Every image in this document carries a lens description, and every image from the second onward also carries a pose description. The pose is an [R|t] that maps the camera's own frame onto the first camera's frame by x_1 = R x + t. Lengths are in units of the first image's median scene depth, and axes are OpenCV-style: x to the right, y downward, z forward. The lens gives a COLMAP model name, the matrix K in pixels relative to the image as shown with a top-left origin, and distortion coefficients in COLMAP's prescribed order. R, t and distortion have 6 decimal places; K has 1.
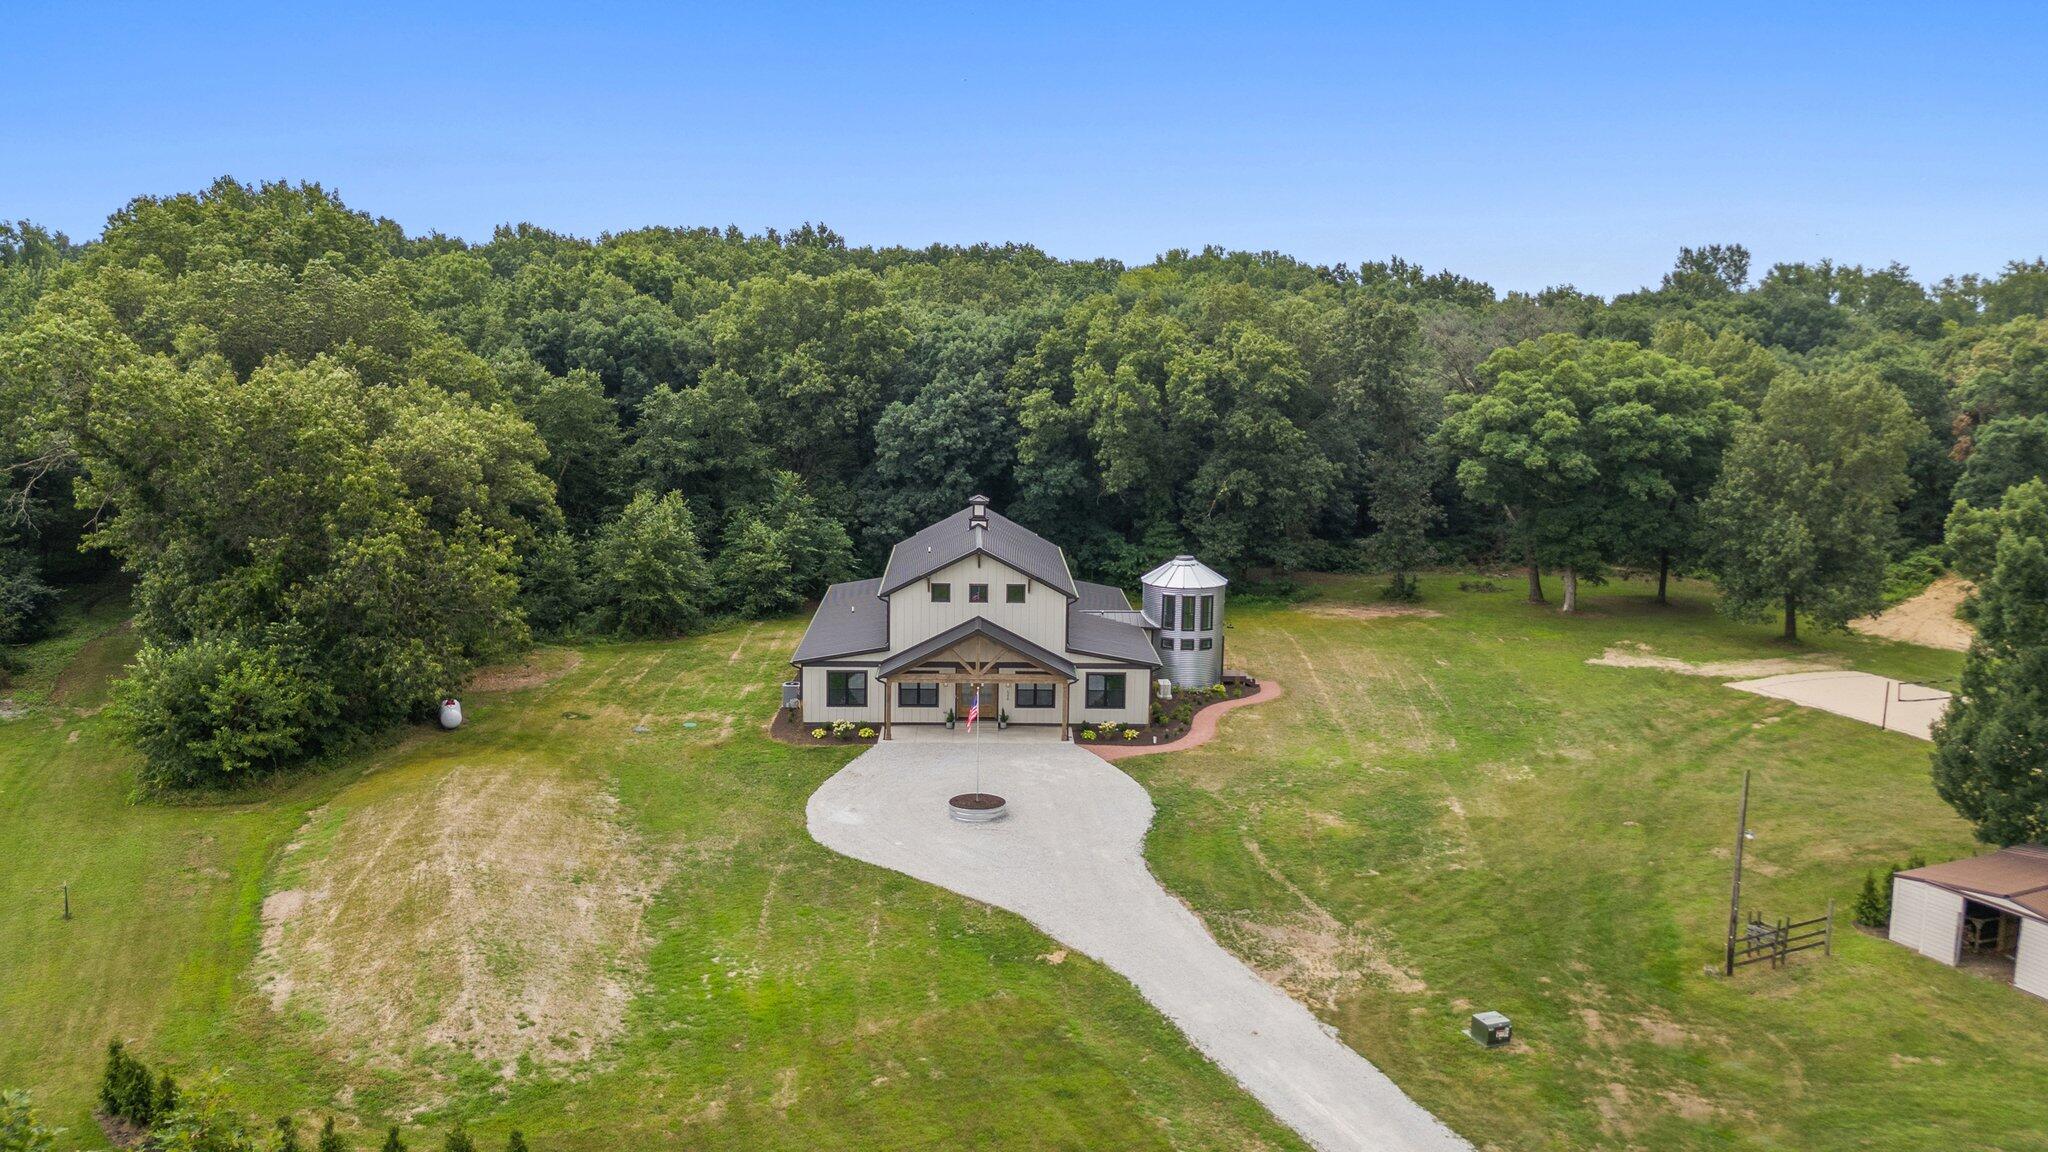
lens RADIAL K [[1551.6, 0, 1024.0], [0, 1551.6, 576.0], [0, 0, 1]] dist [0.082290, -0.000230]
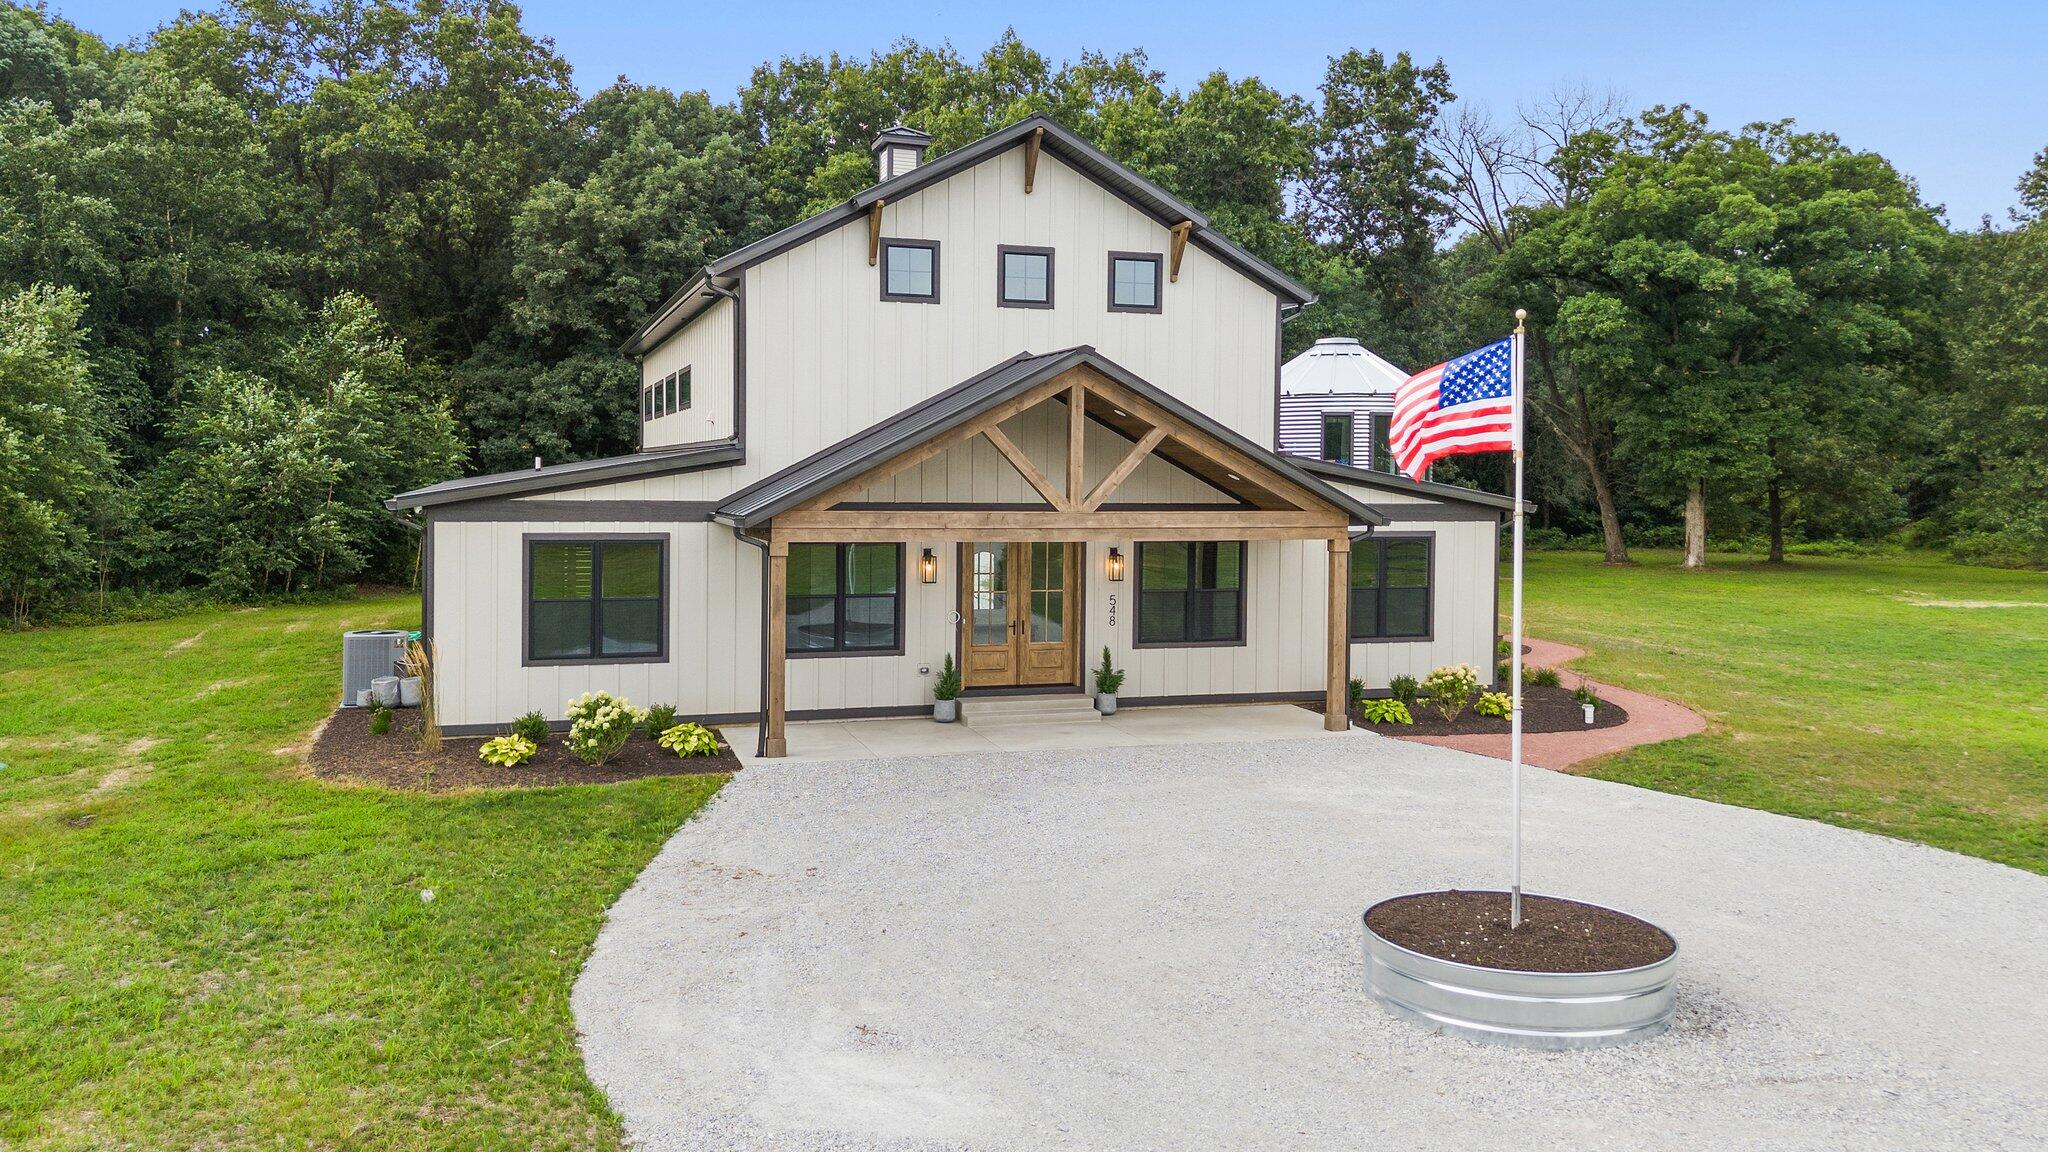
lens RADIAL K [[1593.4, 0, 1019.8], [0, 1593.4, 533.6], [0, 0, 1]] dist [0.023416, -0.001095]
pose [[0.960872, -0.019131, 0.276331, -0.106729], [0.051198, 0.992689, -0.109302, 0.086223], [-0.272220, 0.119173, 0.954827, 0.617582]]
